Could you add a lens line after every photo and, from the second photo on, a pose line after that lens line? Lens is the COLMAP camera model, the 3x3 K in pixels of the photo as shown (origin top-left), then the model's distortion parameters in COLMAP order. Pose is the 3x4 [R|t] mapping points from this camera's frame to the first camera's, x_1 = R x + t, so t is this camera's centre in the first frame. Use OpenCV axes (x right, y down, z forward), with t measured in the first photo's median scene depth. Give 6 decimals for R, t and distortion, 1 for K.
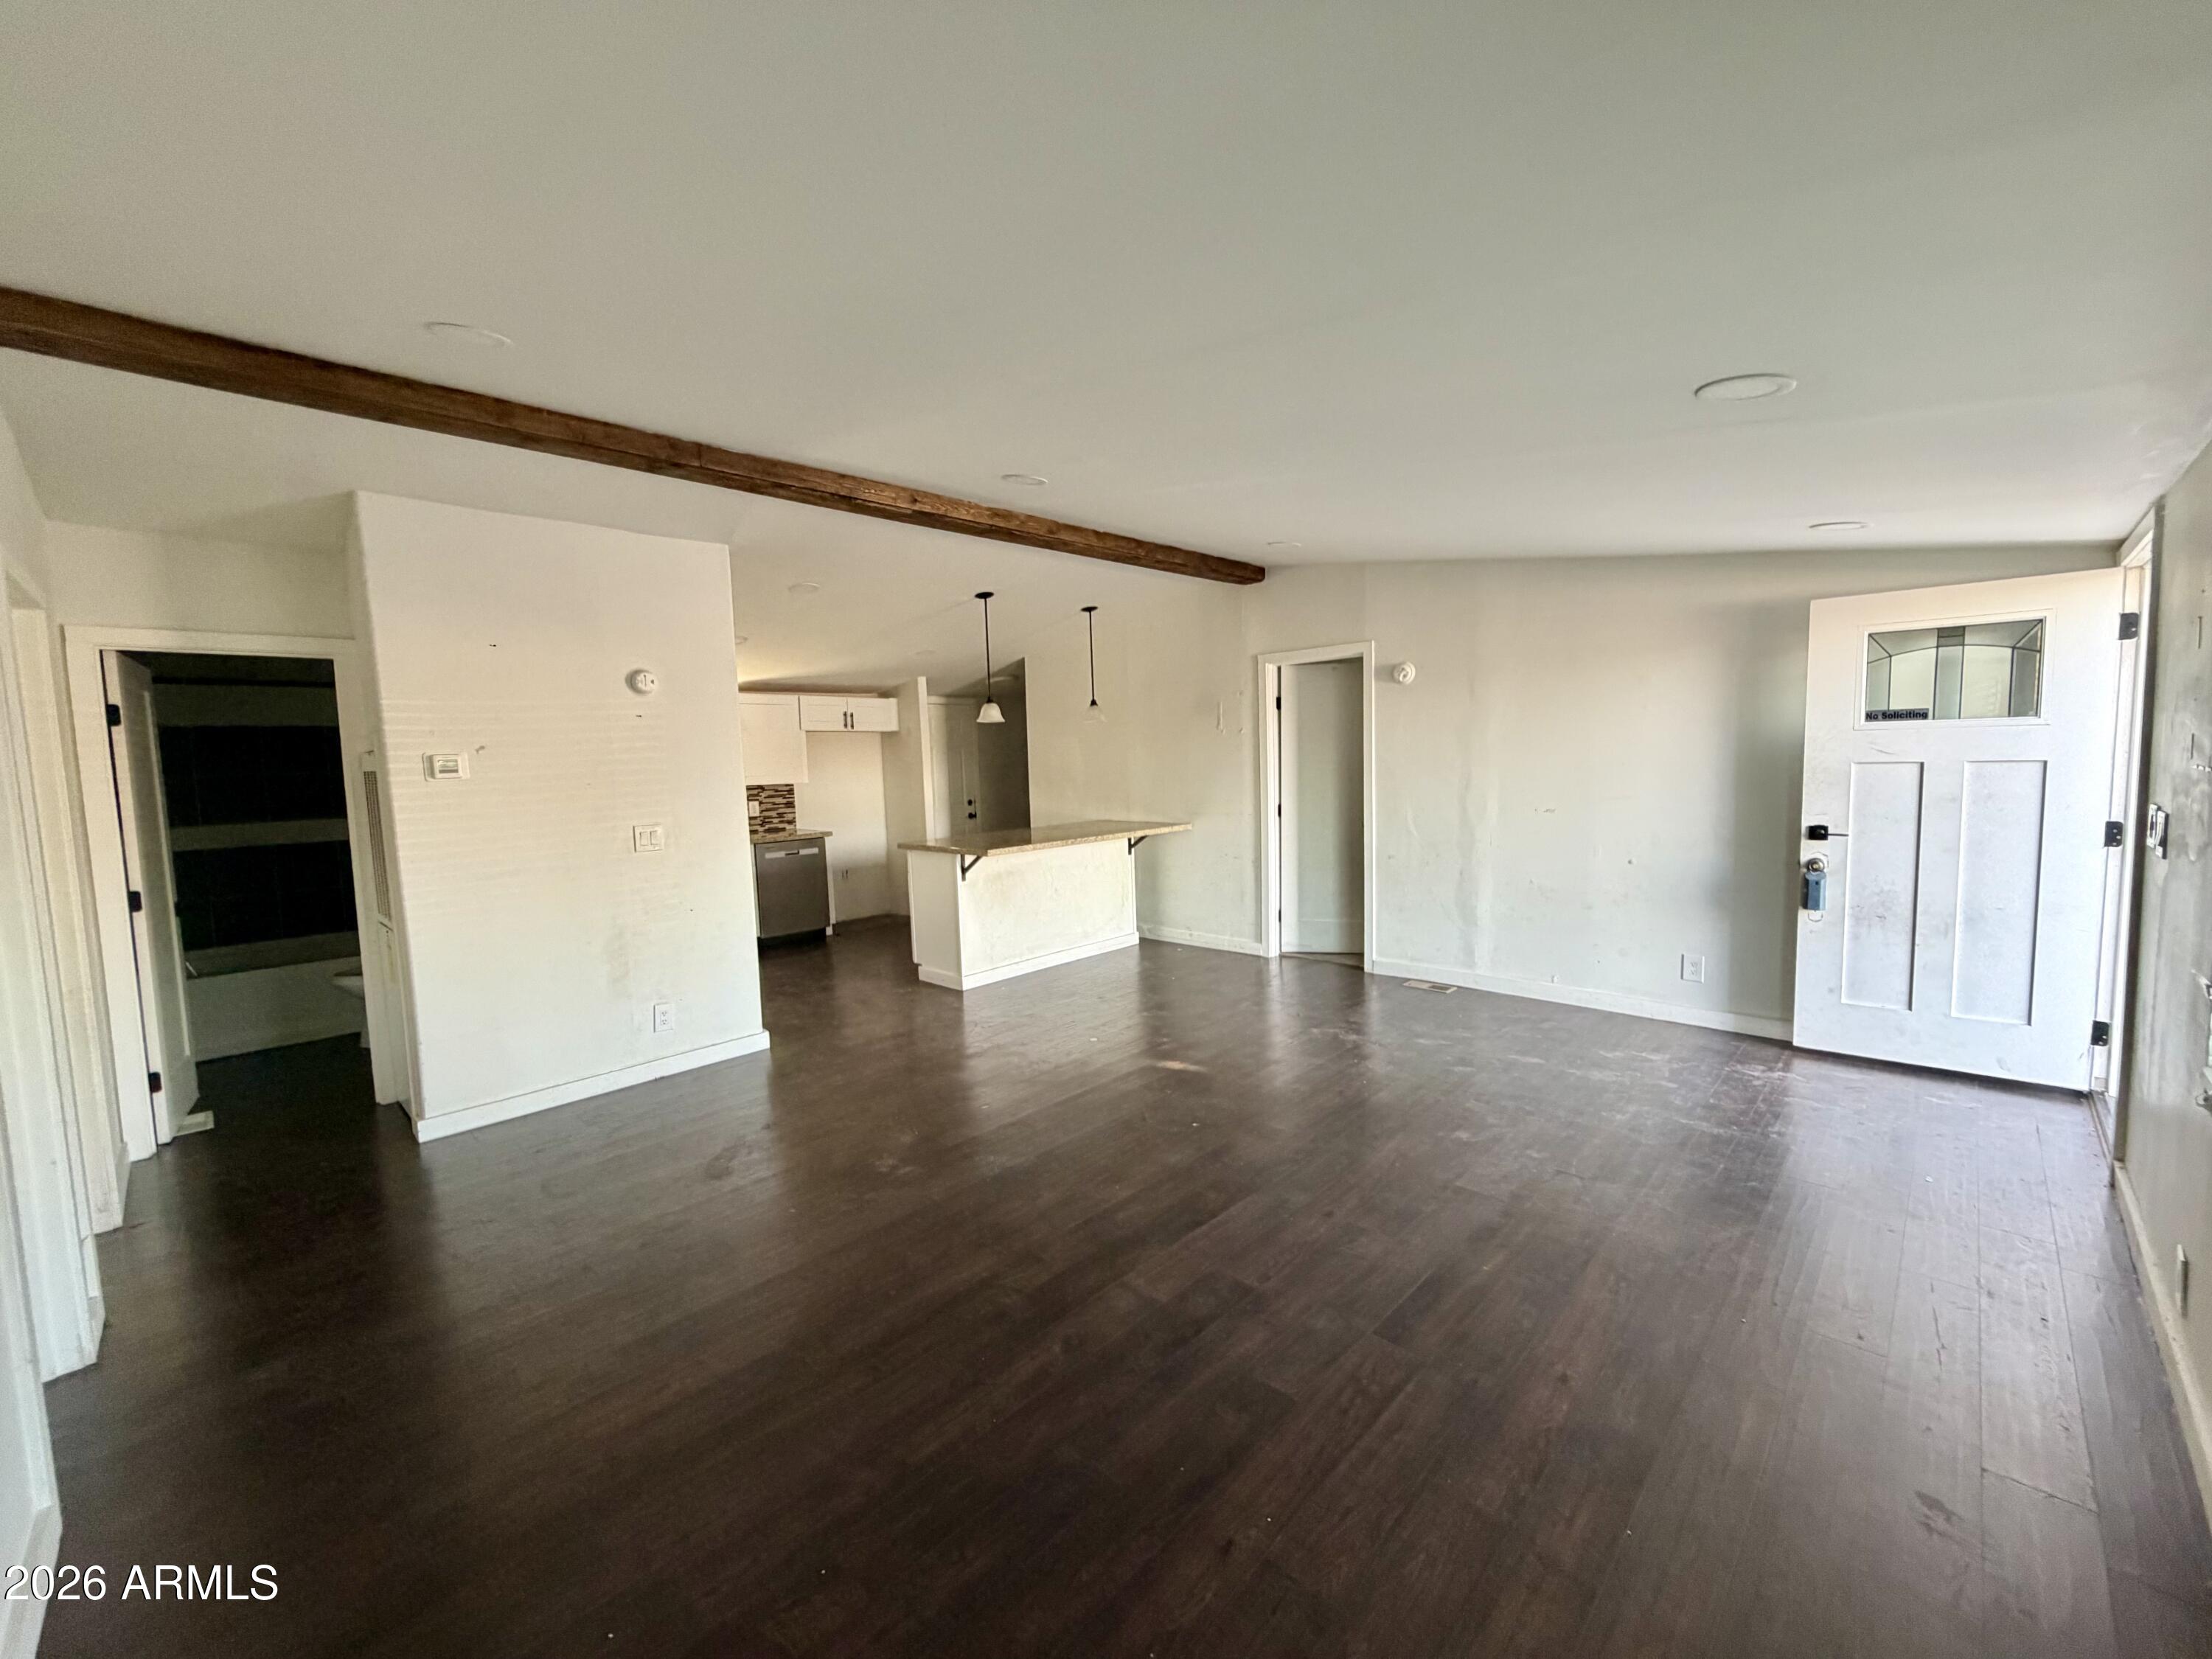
lens RADIAL K [[907.4, 0, 1096.3], [0, 907.4, 835.9], [0, 0, 1]] dist [-0.001347, -0.000202]
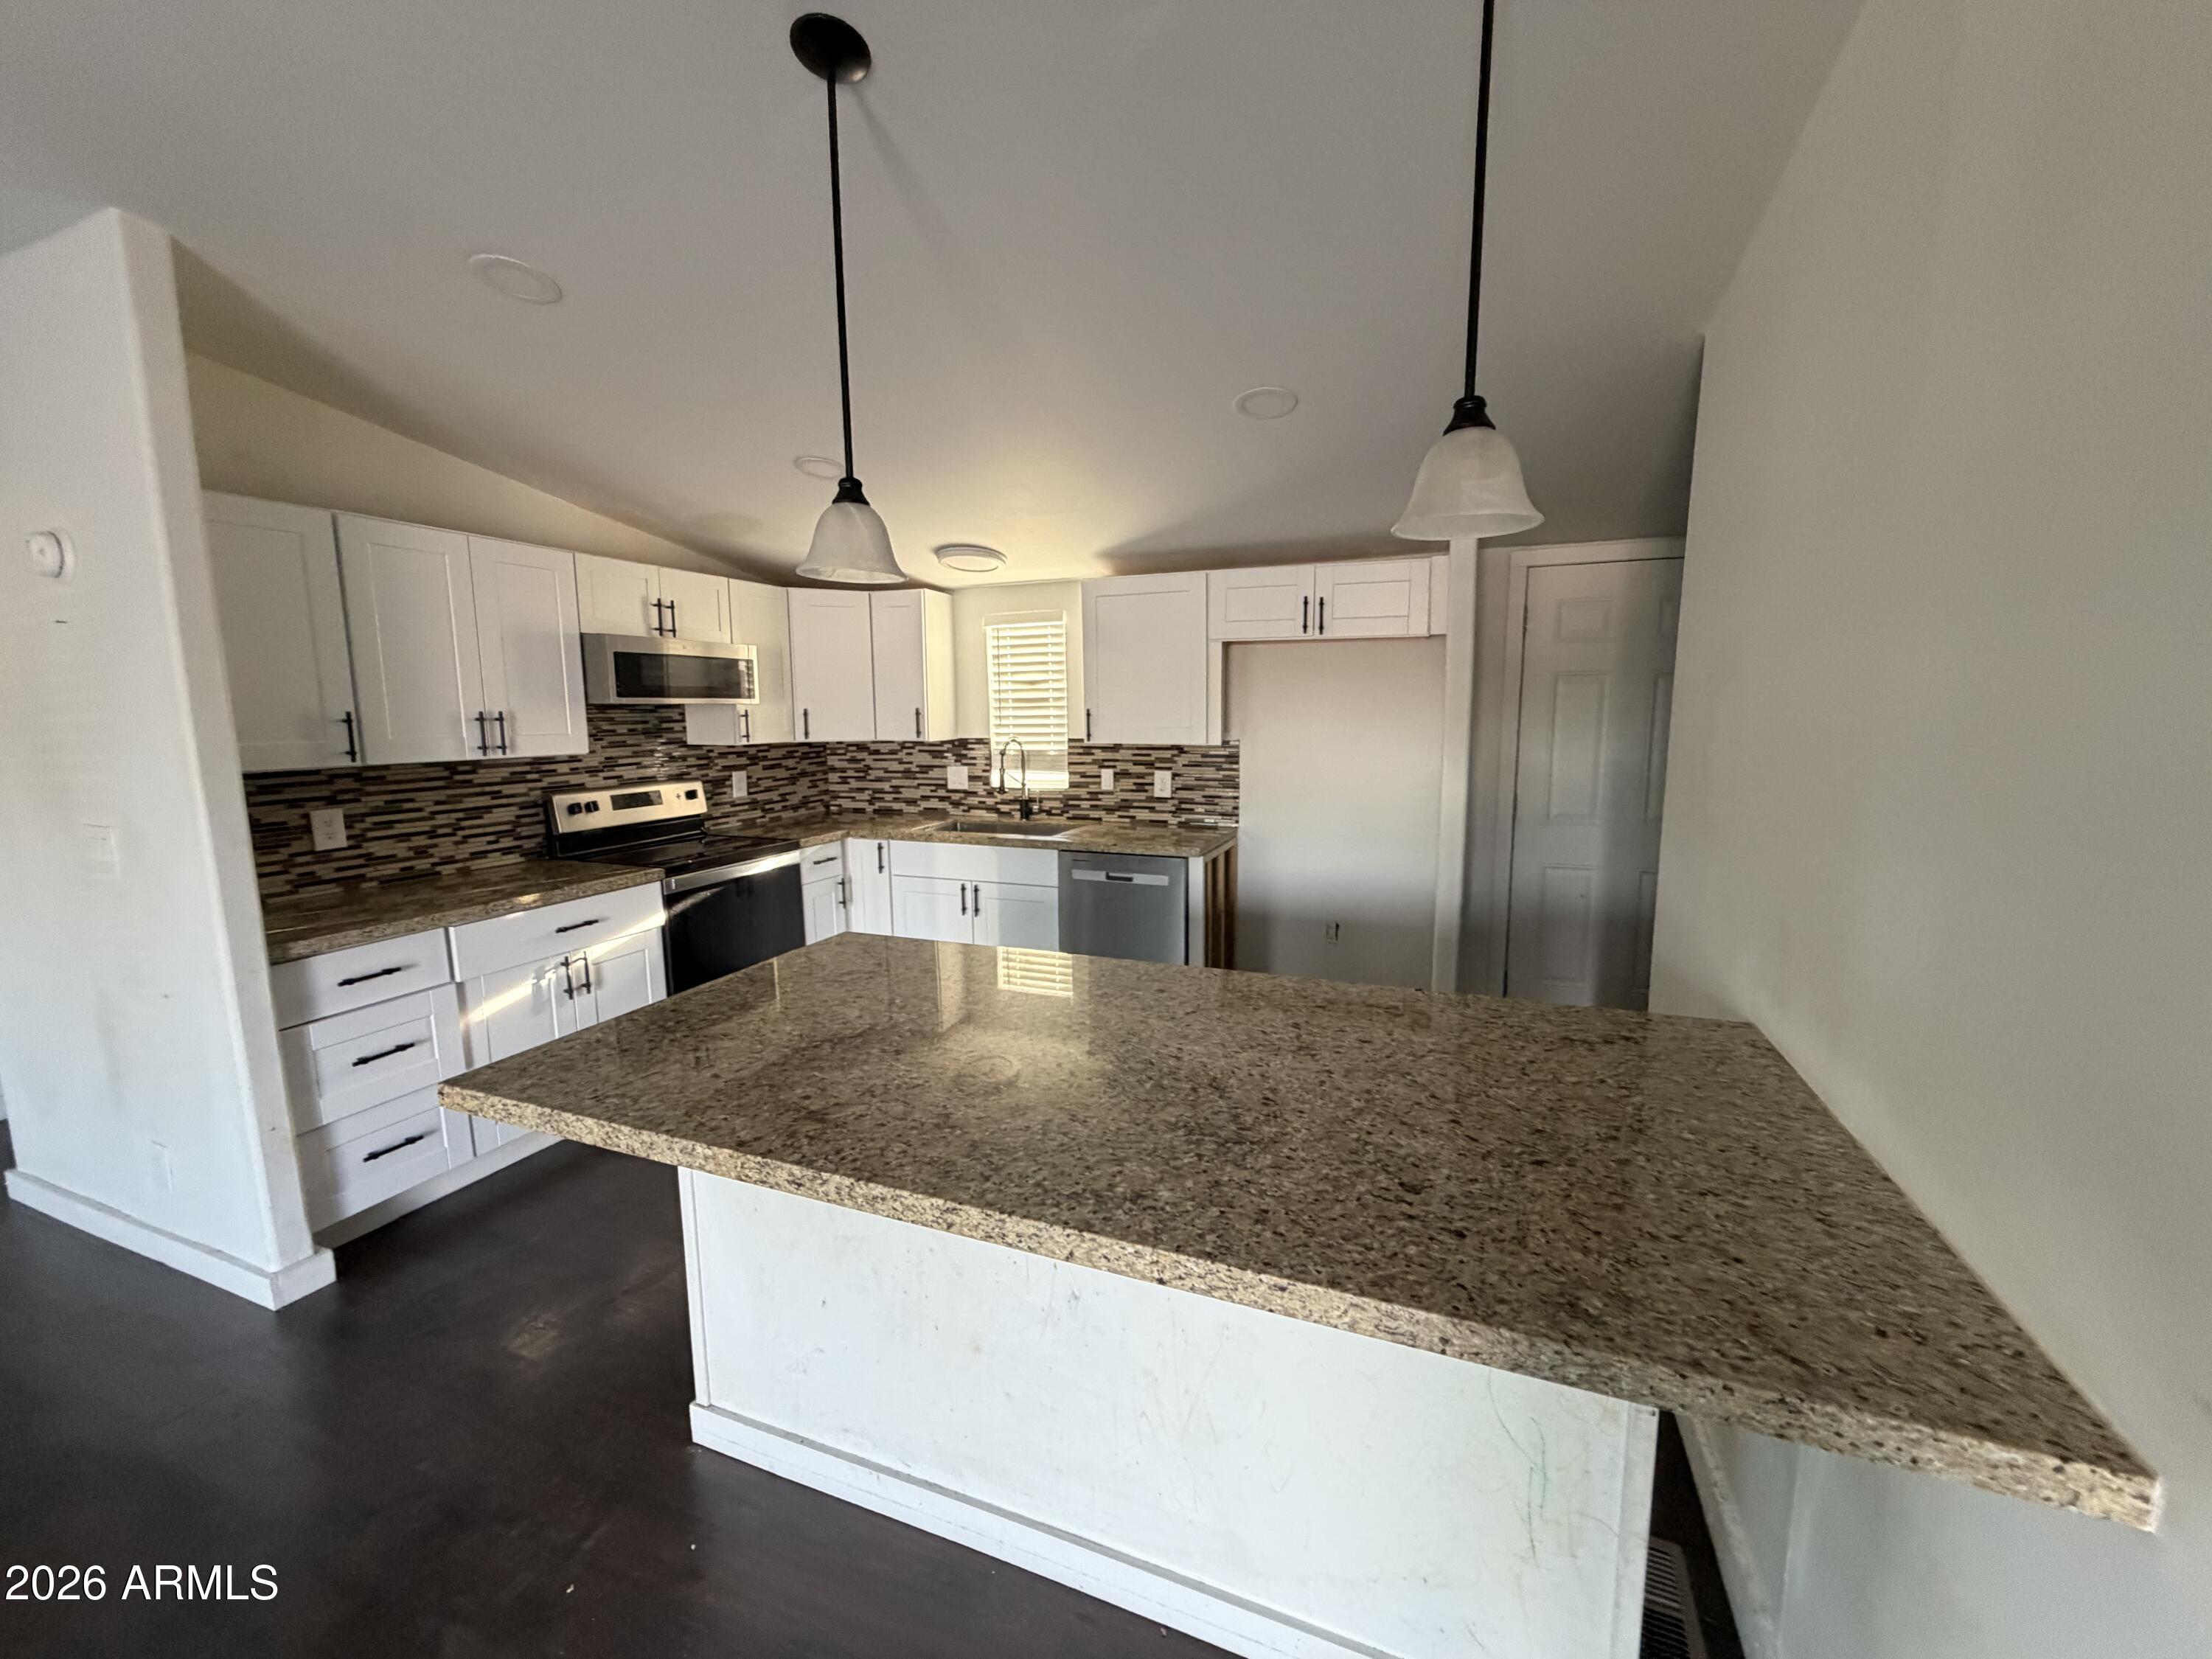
lens RADIAL K [[907.4, 0, 1096.3], [0, 907.4, 835.9], [0, 0, 1]] dist [-0.001347, -0.000202]
pose [[0.363003, 0.154348, -0.918916, 0.133797], [-0.078107, 0.987755, 0.135055, -0.069887], [0.928509, 0.022748, 0.370613, 0.731361]]
